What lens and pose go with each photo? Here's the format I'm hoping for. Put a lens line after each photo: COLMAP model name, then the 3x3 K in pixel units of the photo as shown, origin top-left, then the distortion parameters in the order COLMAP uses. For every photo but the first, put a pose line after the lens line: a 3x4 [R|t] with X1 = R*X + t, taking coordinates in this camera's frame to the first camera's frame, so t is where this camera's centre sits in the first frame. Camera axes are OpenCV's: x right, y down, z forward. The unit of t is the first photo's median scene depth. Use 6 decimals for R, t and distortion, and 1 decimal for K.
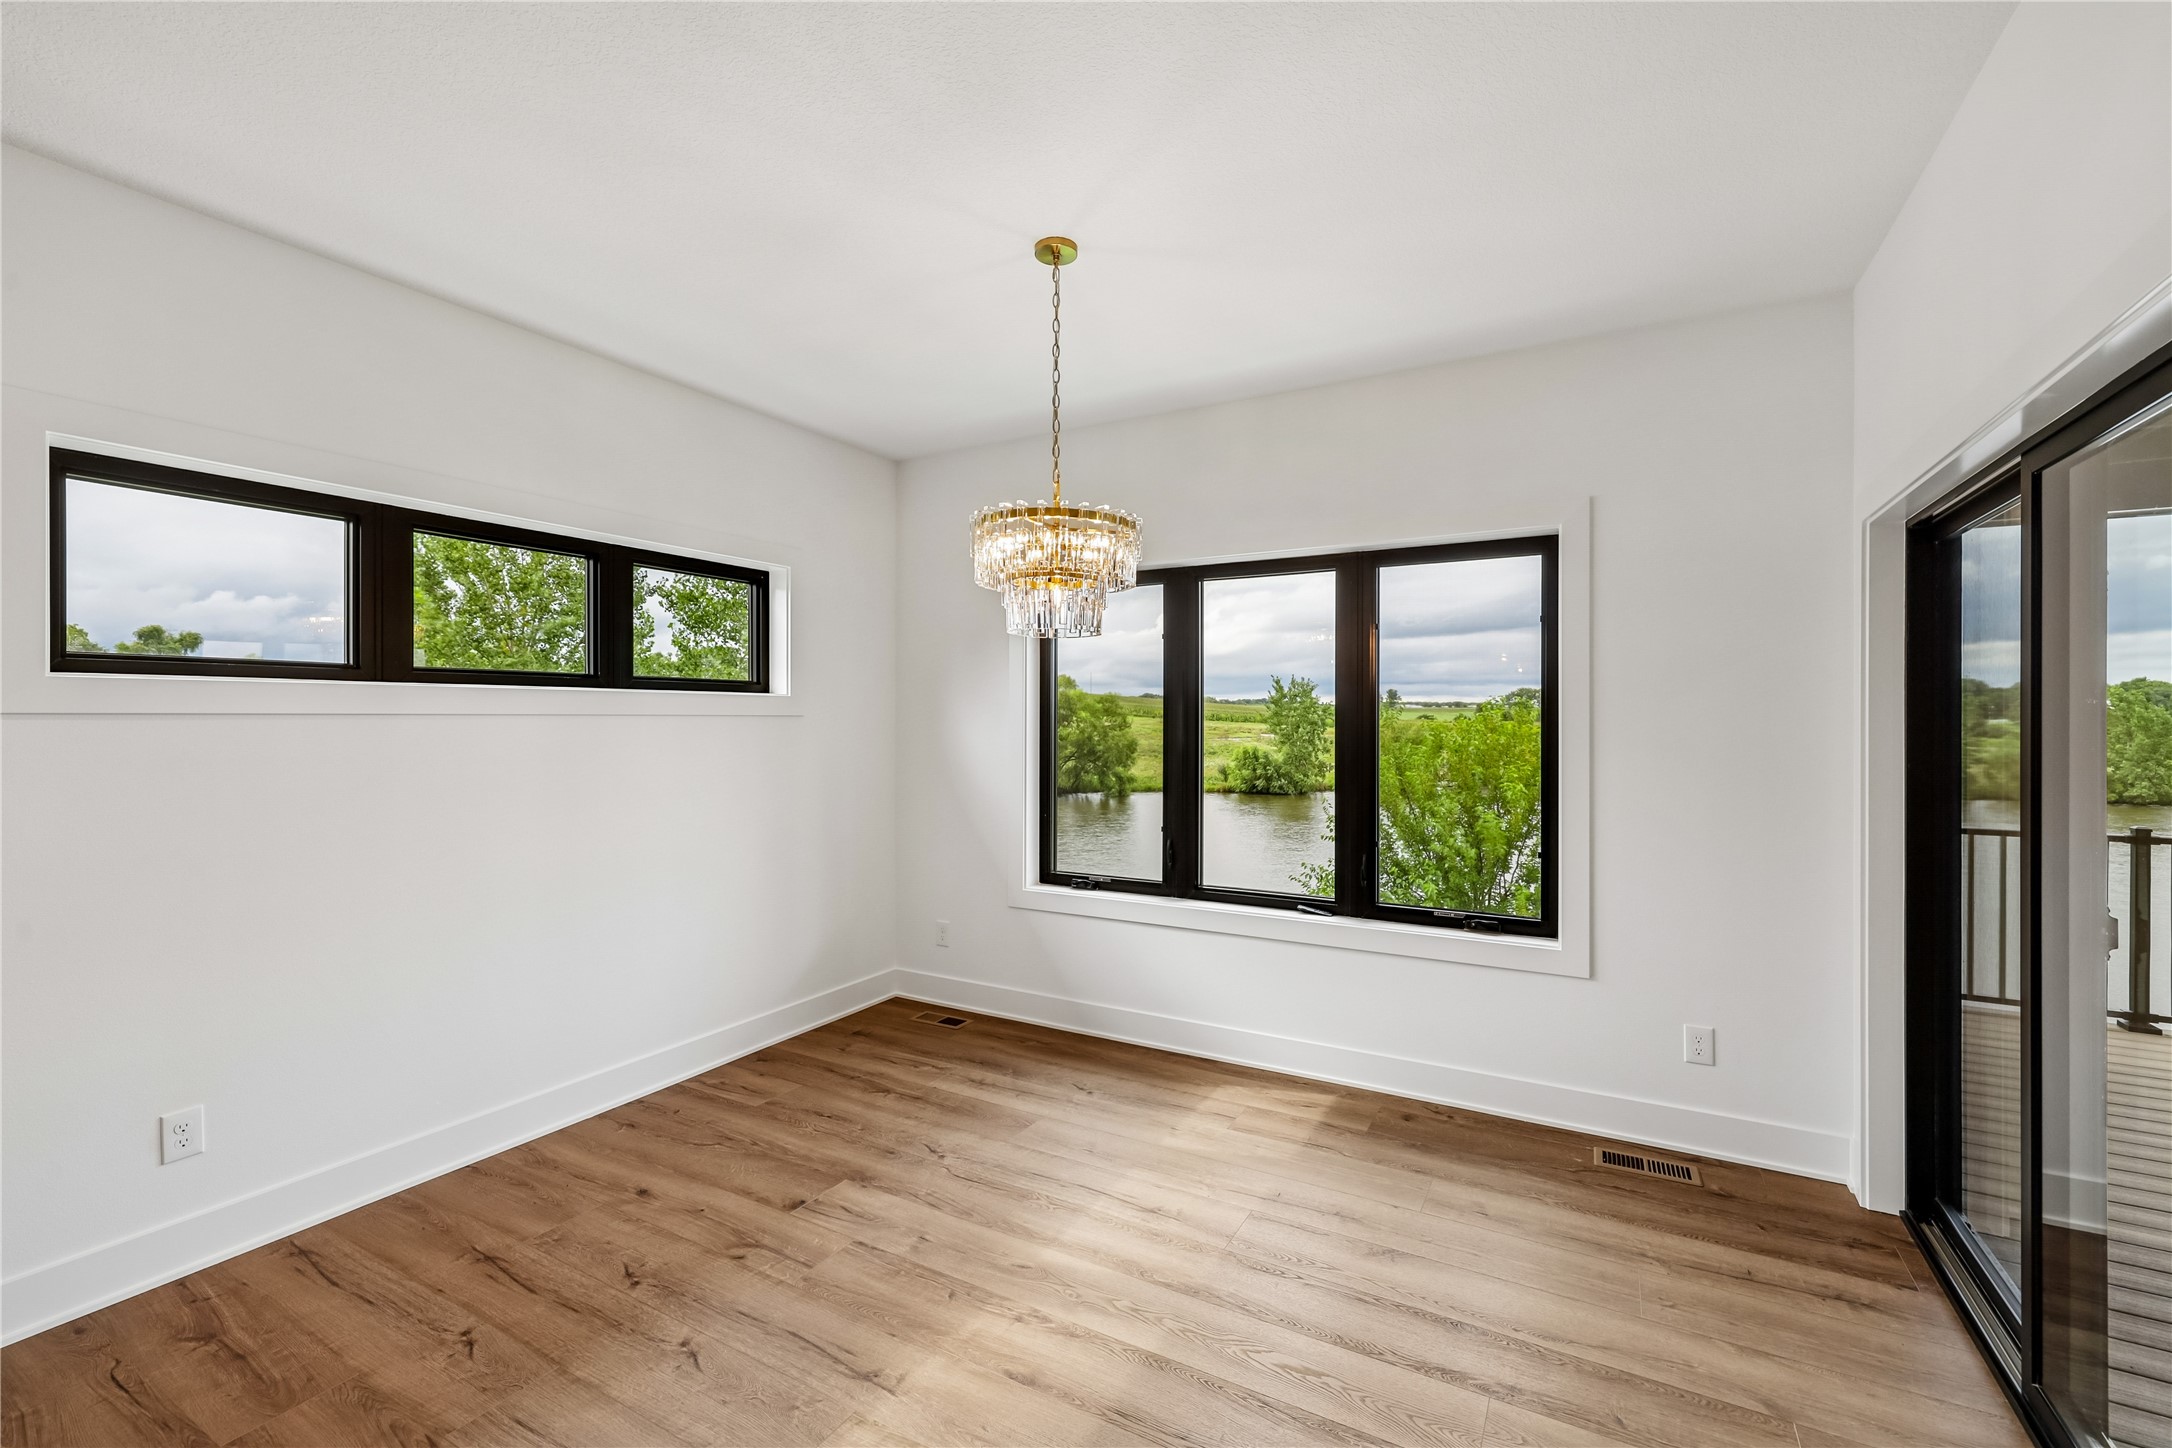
lens RADIAL K [[922.1, 0, 1088.0], [0, 922.1, 721.4], [0, 0, 1]] dist [-0.001396, -0.000631]
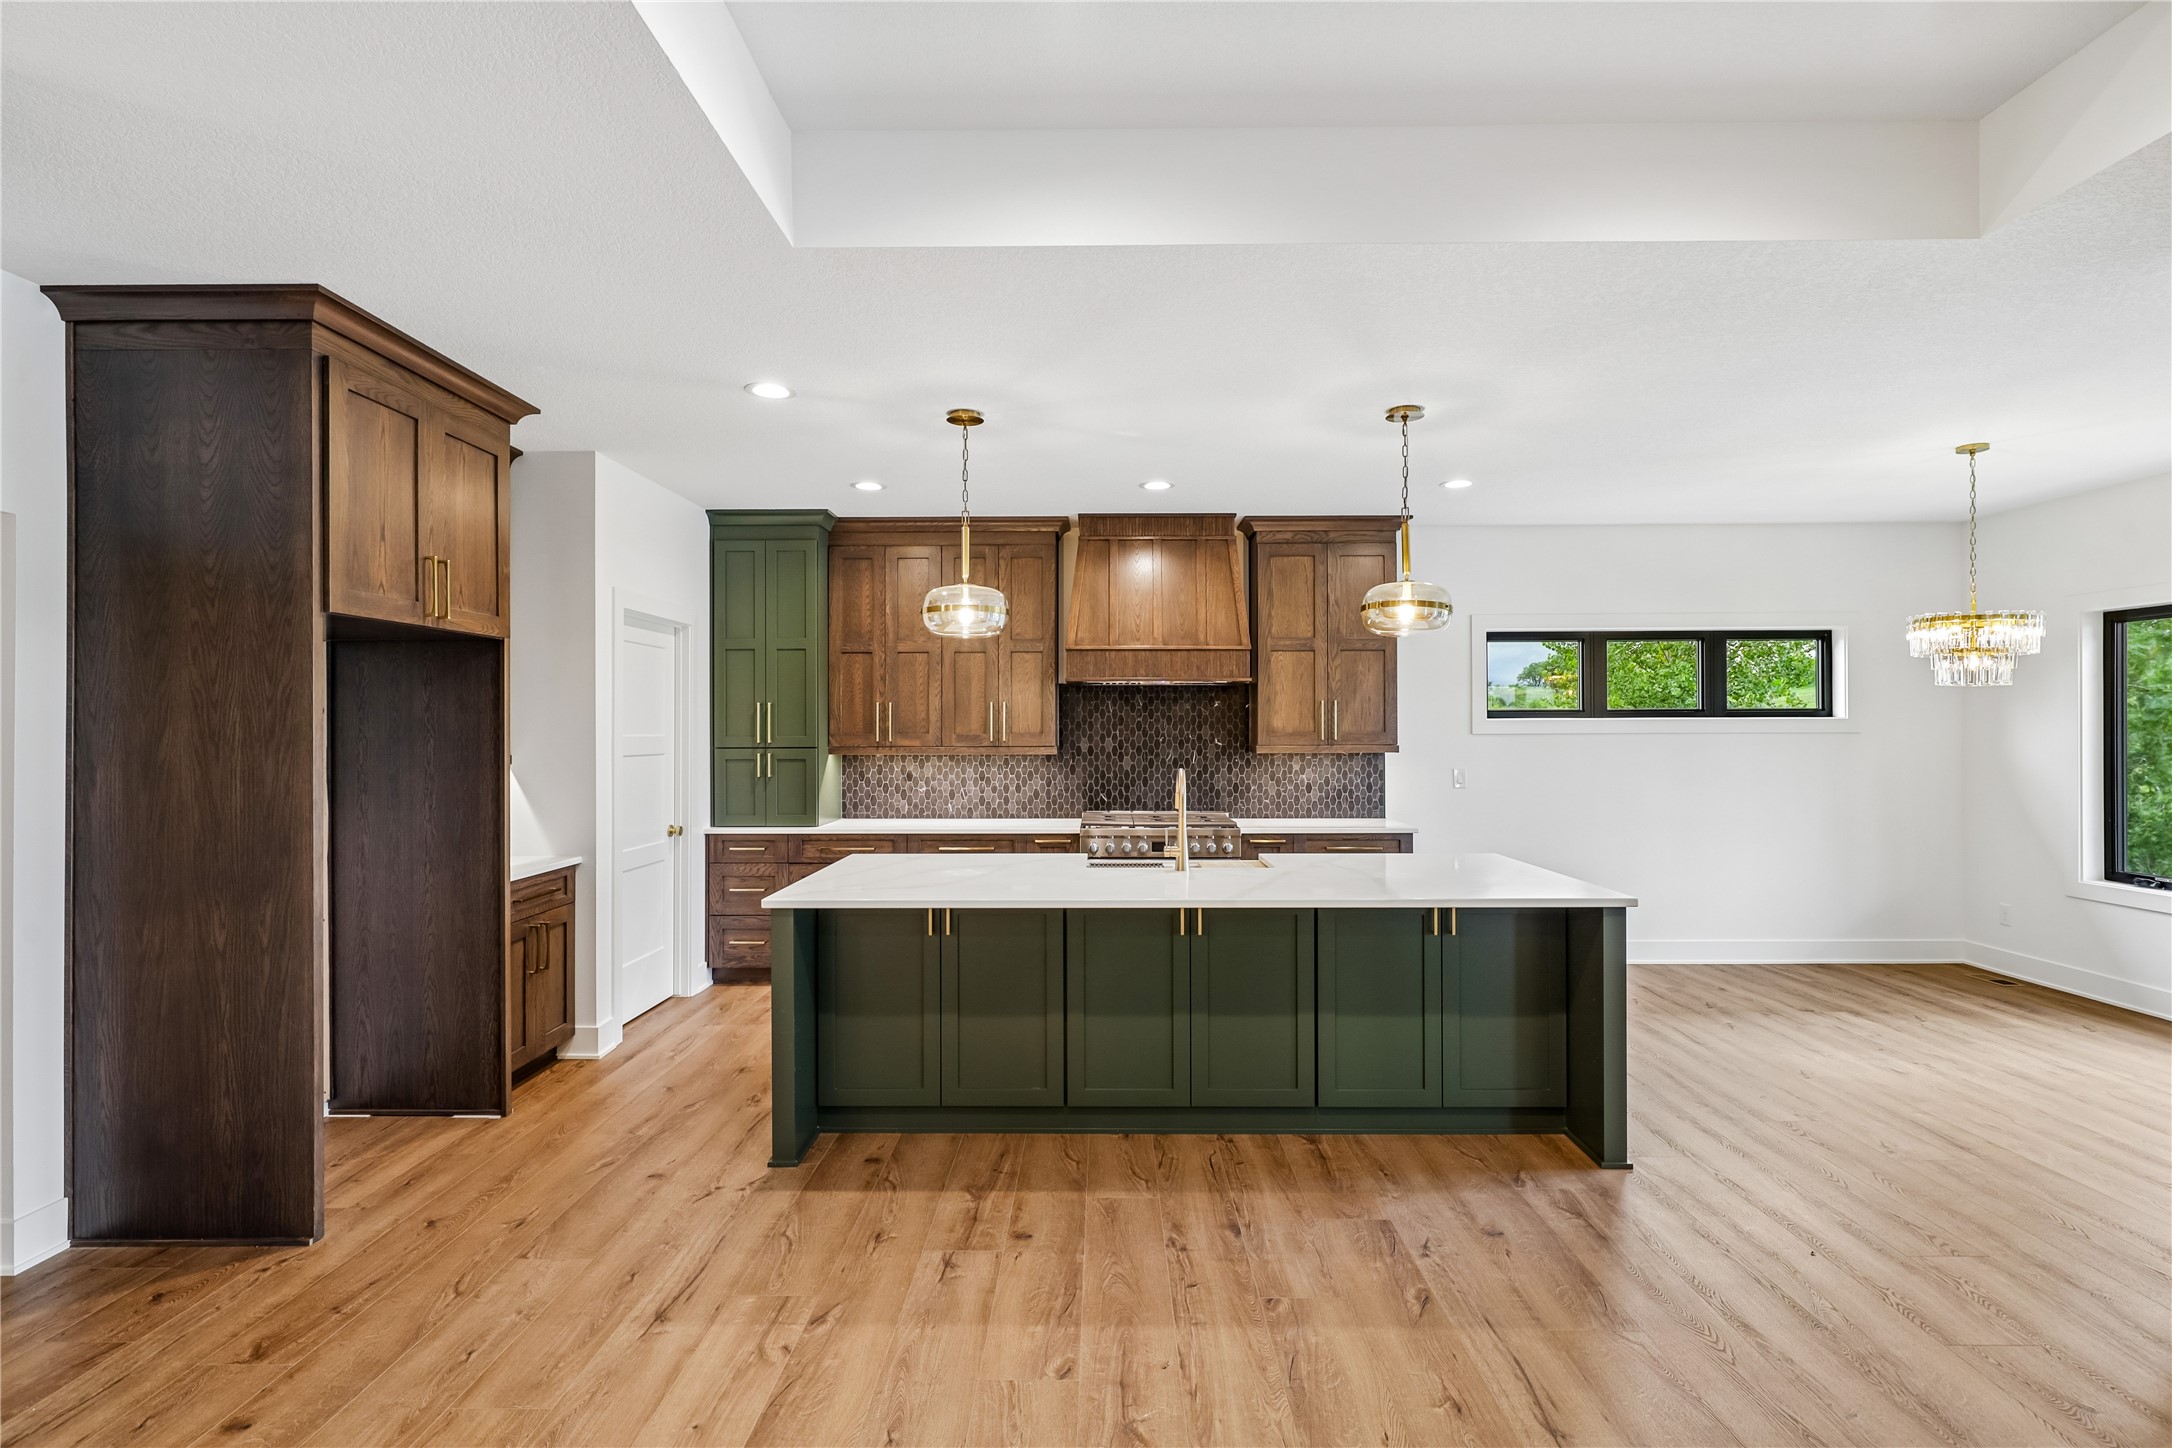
lens RADIAL K [[1055.6, 0, 1093.7], [0, 1055.6, 725.5], [0, 0, 1]] dist [-0.002758, 0.001881]
pose [[0.485801, -0.005792, -0.874050, 0.592827], [0.001846, 0.999983, -0.005600, -0.011528], [0.874068, 0.001107, 0.485803, -0.888190]]
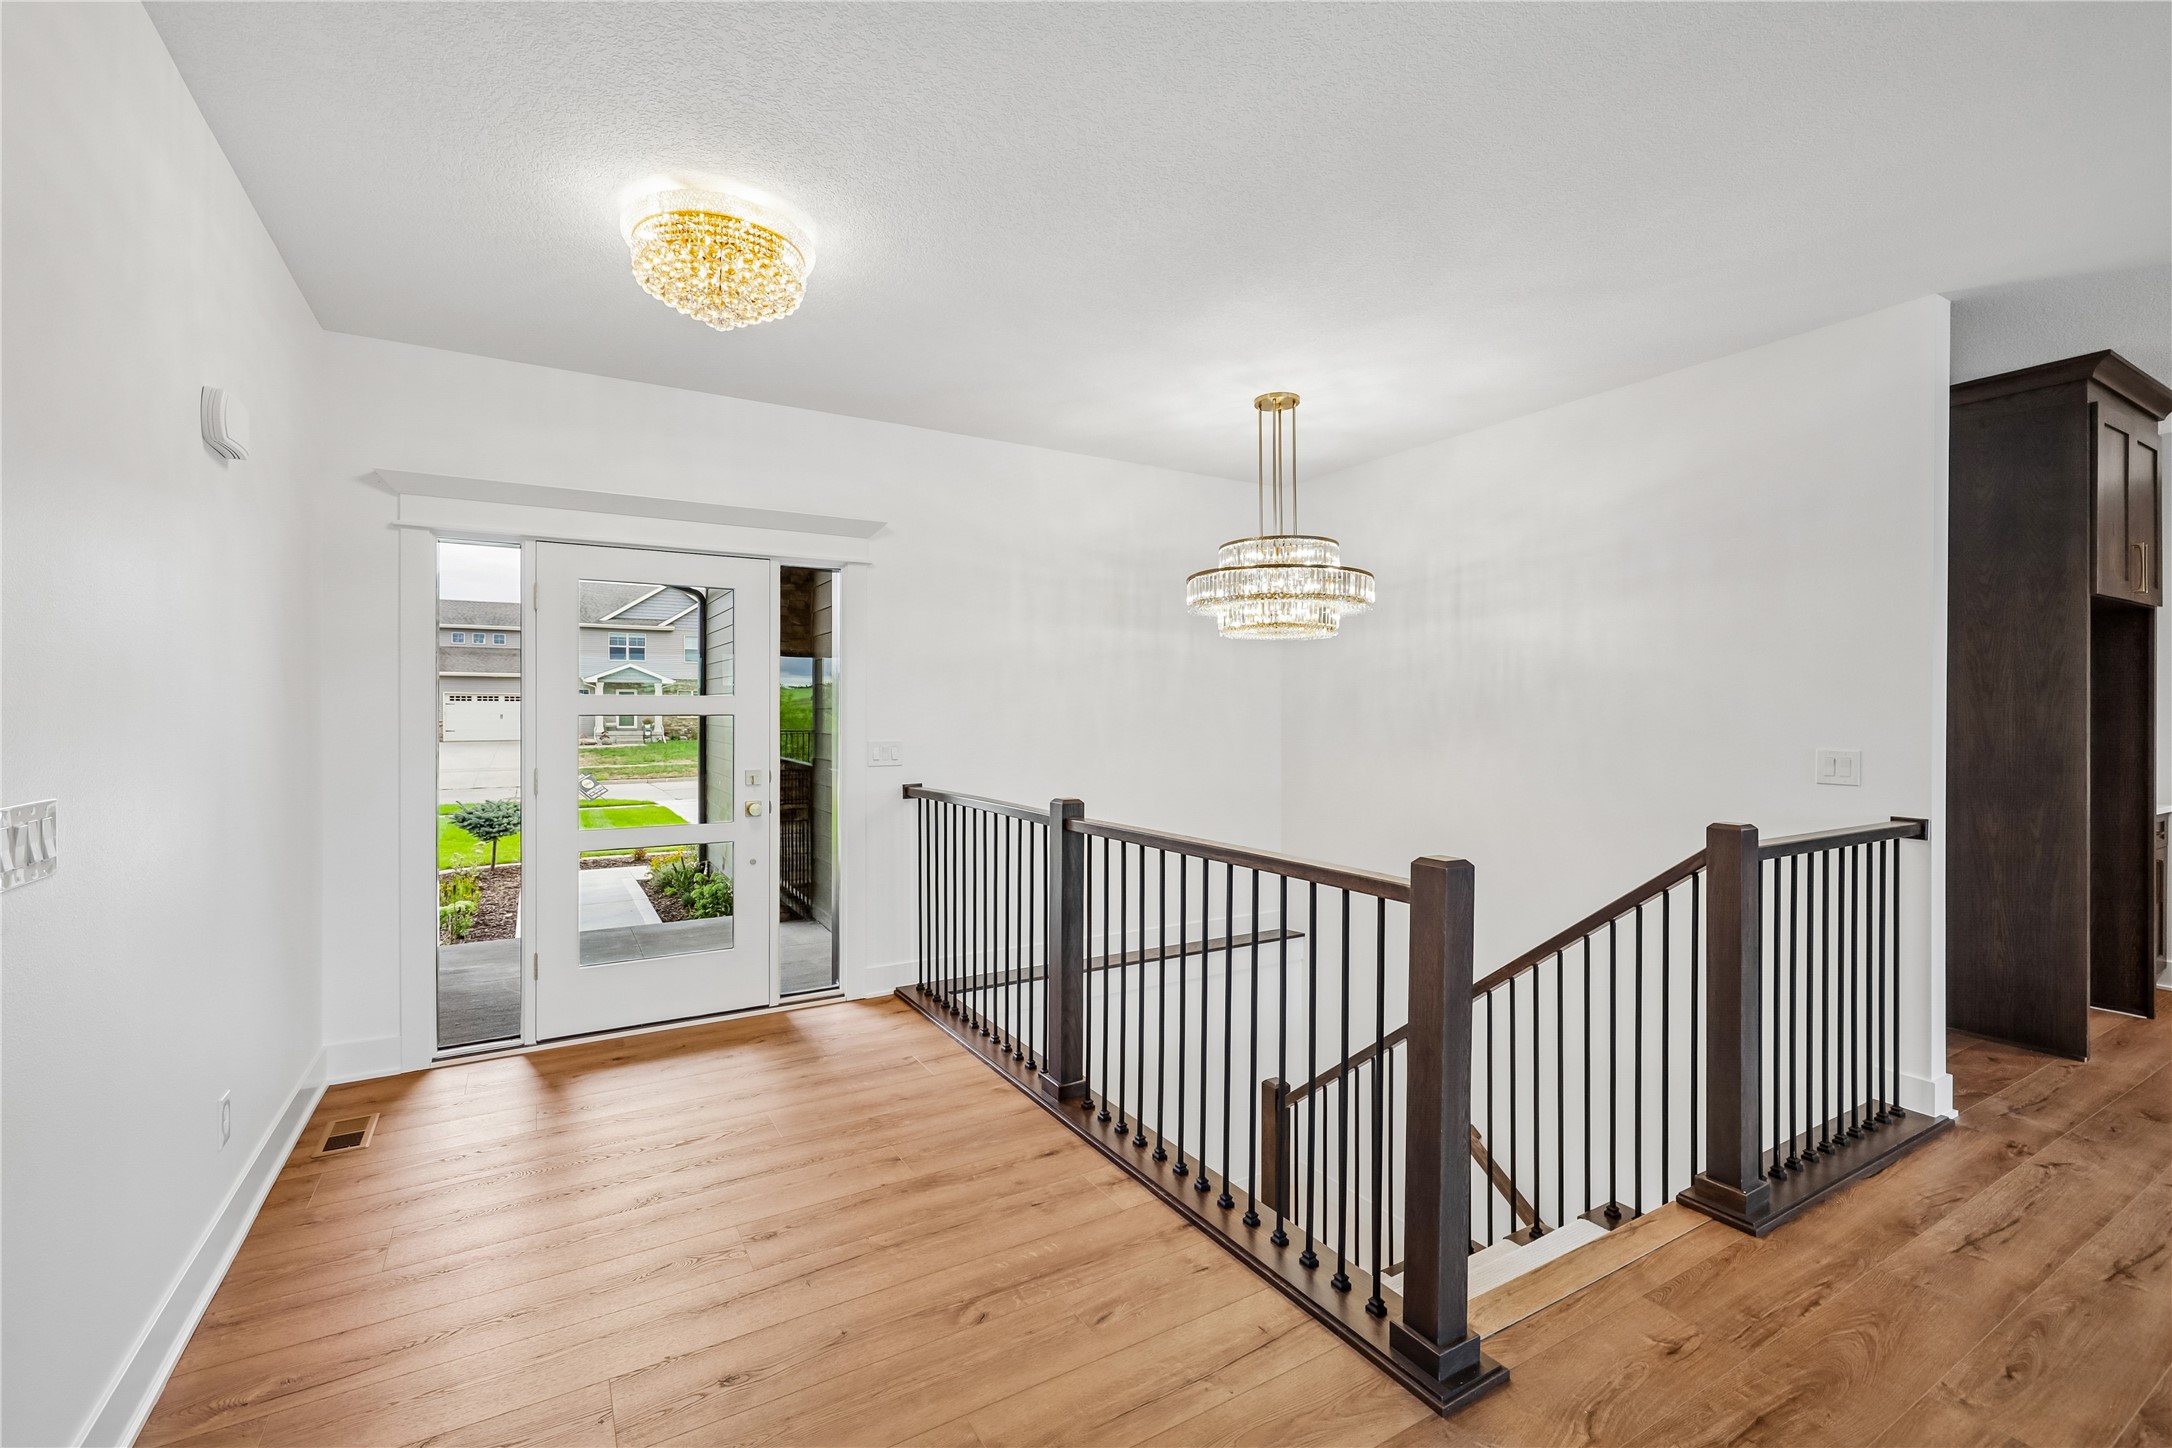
lens RADIAL K [[922.1, 0, 1042.1], [0, 922.1, 713.9], [0, 0, 1]] dist [-0.001396, -0.000631]
pose [[-0.516681, -0.001396, -0.856177, 0.980671], [-0.004738, 0.999988, 0.001228, 0.024632], [0.856165, 0.004691, -0.516681, -1.471921]]
